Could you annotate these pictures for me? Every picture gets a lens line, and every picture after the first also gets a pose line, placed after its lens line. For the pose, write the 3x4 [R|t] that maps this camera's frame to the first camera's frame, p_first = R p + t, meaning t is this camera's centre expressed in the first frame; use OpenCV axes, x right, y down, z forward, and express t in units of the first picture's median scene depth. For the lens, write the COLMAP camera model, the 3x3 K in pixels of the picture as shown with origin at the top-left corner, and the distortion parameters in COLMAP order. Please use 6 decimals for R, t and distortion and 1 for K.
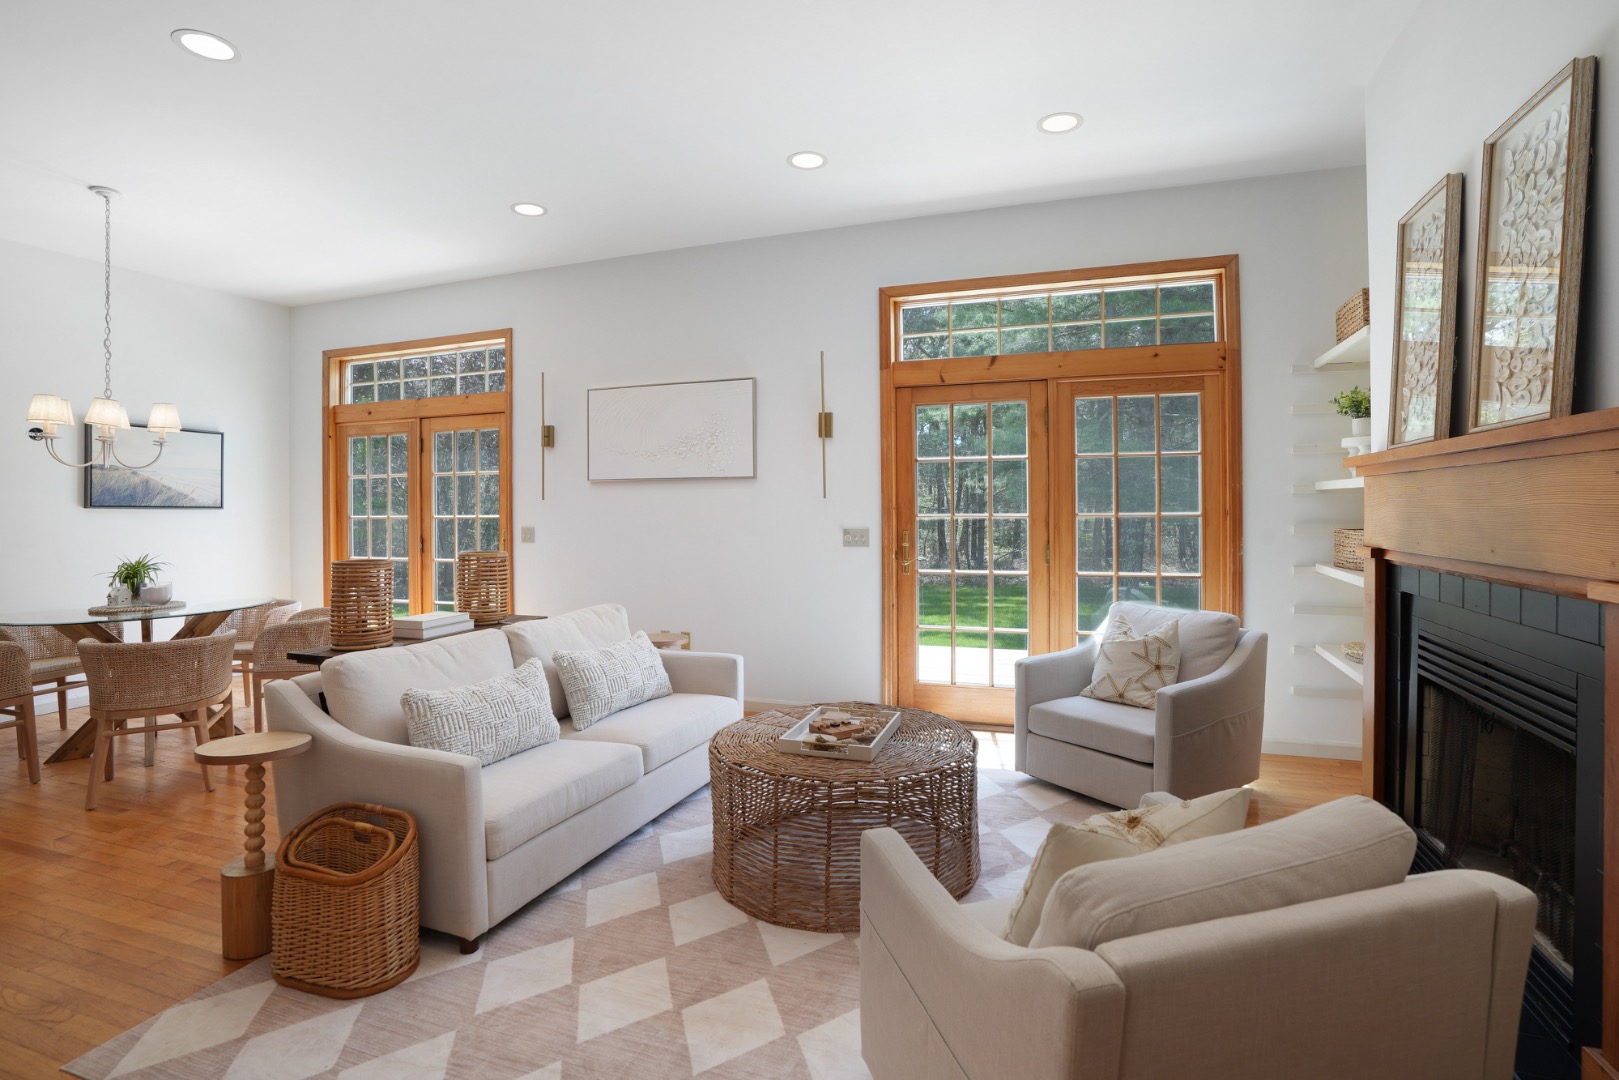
lens RADIAL K [[751.9, 0, 822.4], [0, 751.9, 507.0], [0, 0, 1]] dist [-0.042443, 0.015240]
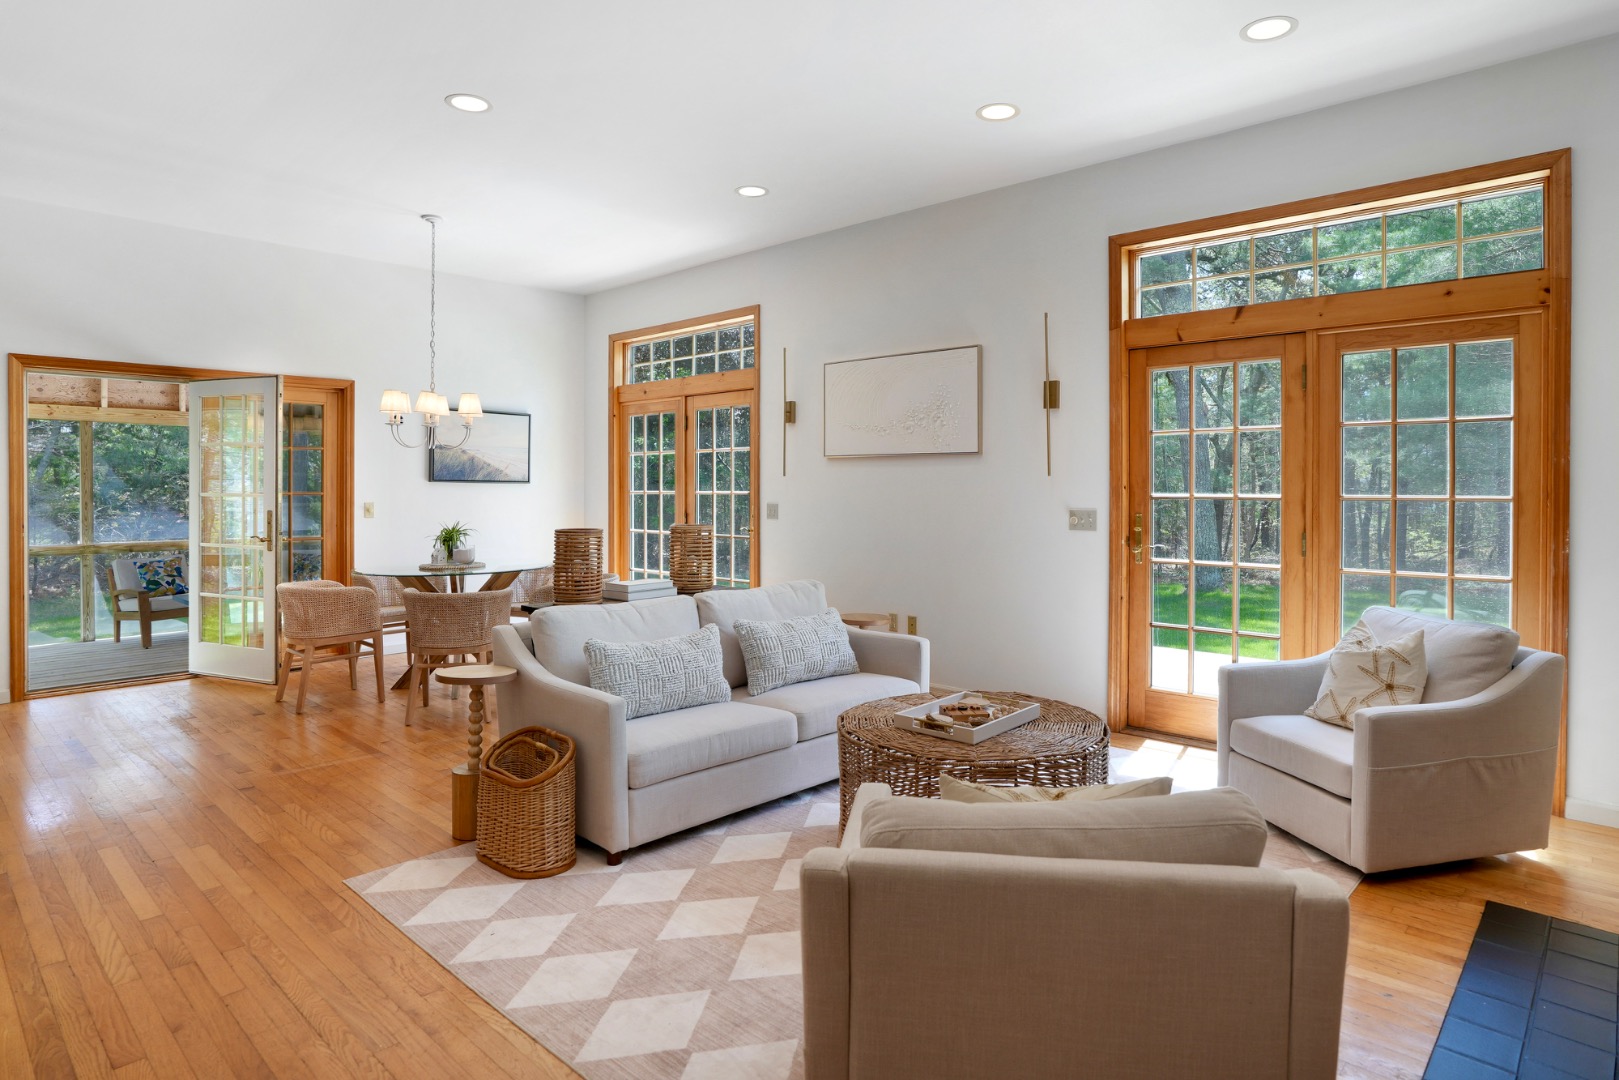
lens RADIAL K [[889.7, 0, 858.7], [0, 889.7, 487.7], [0, 0, 1]] dist [-0.025788, 0.008812]
pose [[0.926344, 0.008383, -0.376585, 0.229296], [-0.006623, 0.999960, 0.005968, -0.002344], [0.376620, -0.003035, 0.926363, -0.085812]]
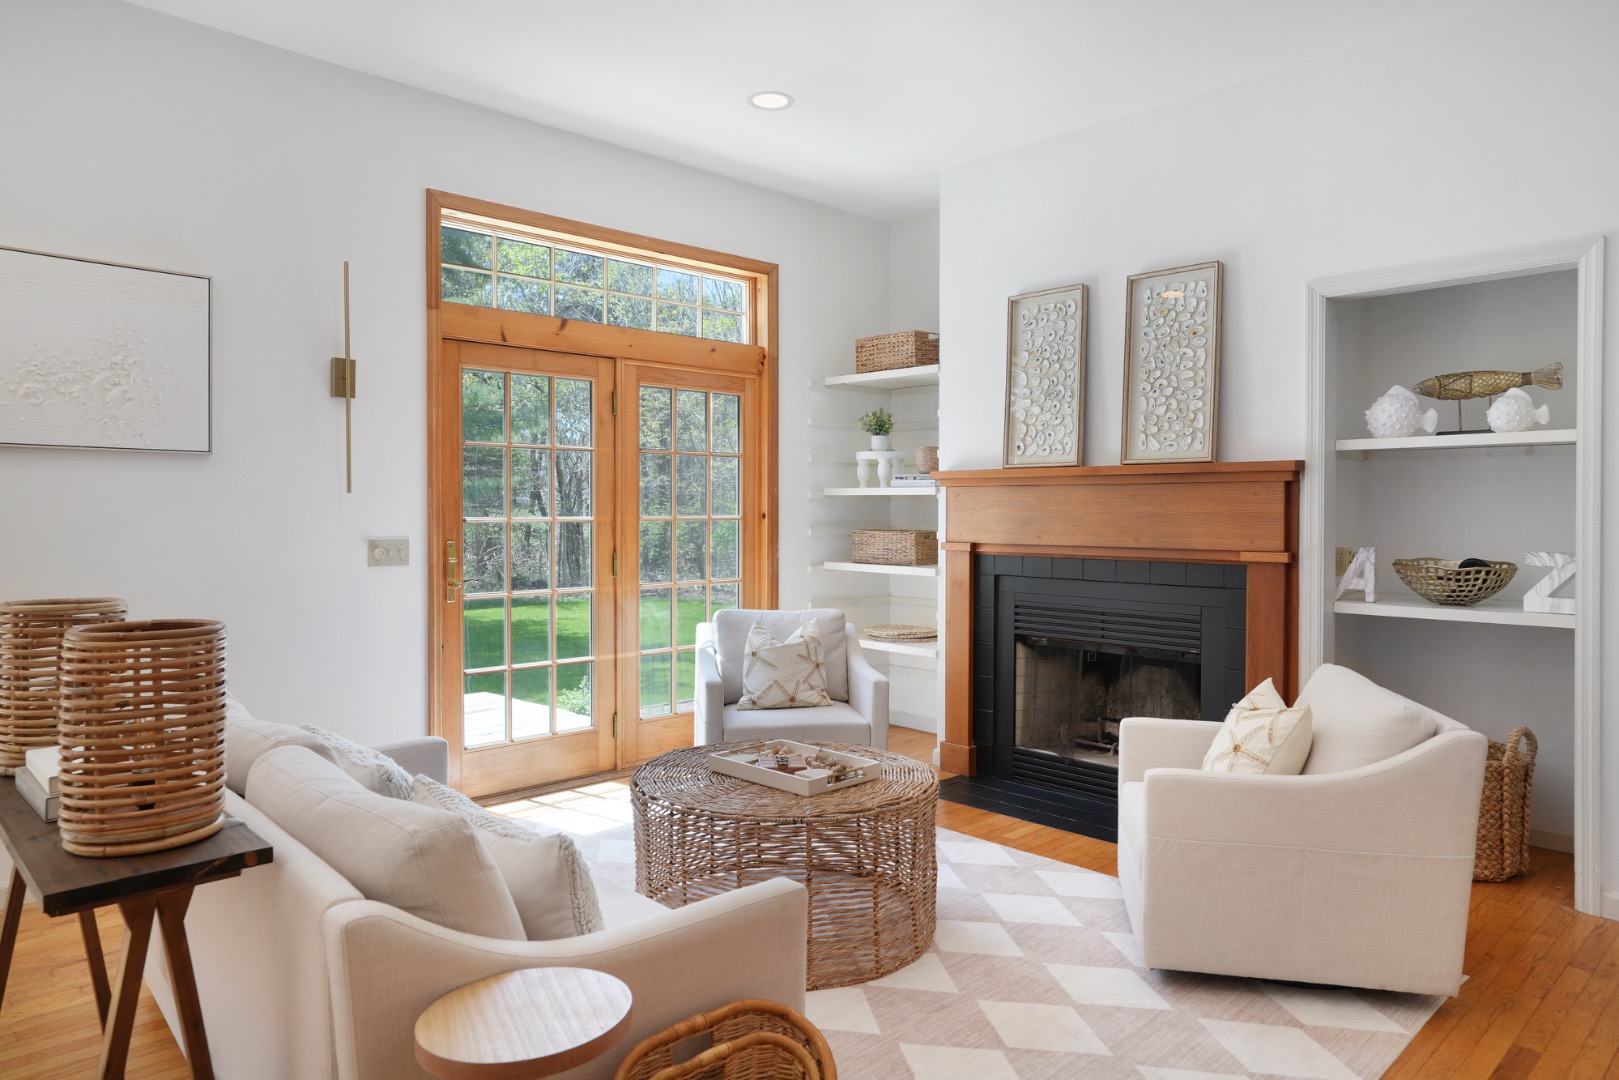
lens RADIAL K [[1052.6, 0, 758.5], [0, 1052.6, 522.5], [0, 0, 1]] dist [-0.023466, -0.000371]
pose [[0.474913, -0.003238, 0.880027, -0.726273], [-0.006101, 0.999957, 0.006972, 0.006402], [-0.880012, -0.008680, 0.474873, 0.317743]]
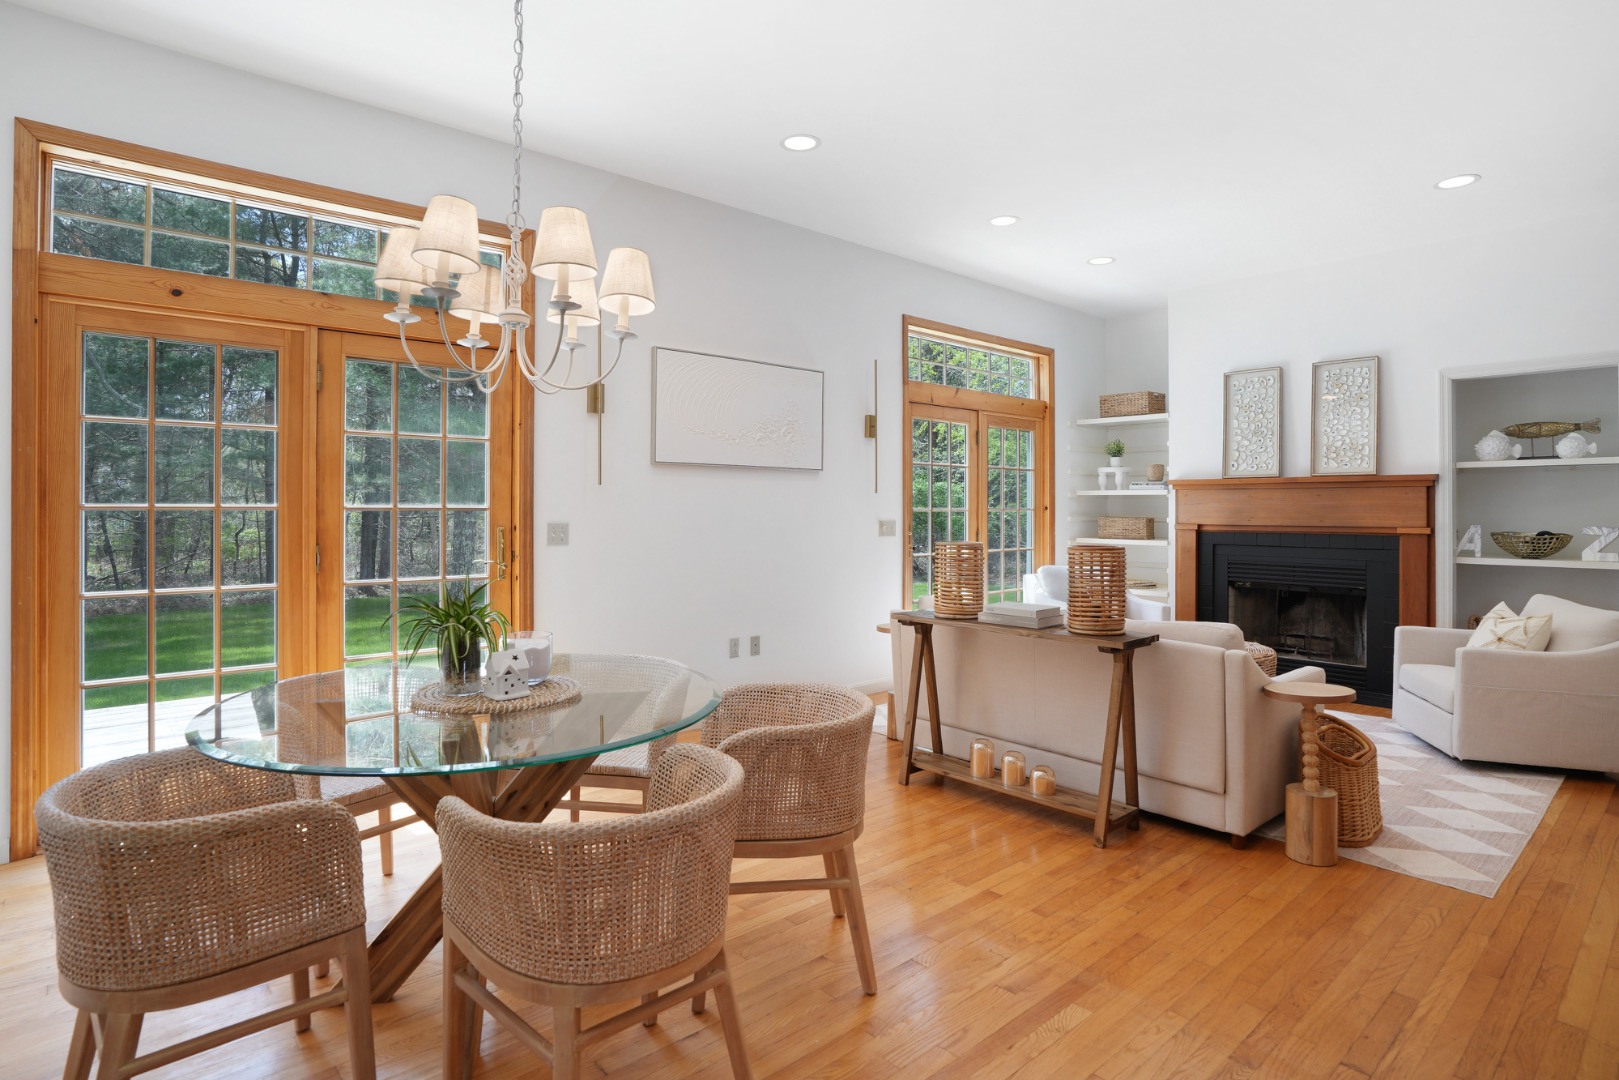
lens RADIAL K [[889.7, 0, 720.8], [0, 889.7, 495.5], [0, 0, 1]] dist [-0.025788, 0.008812]
pose [[0.499652, 0.020837, 0.865975, -1.456685], [-0.006316, 0.999772, -0.020412, 0.023565], [-0.866203, 0.004729, 0.499670, 0.645909]]
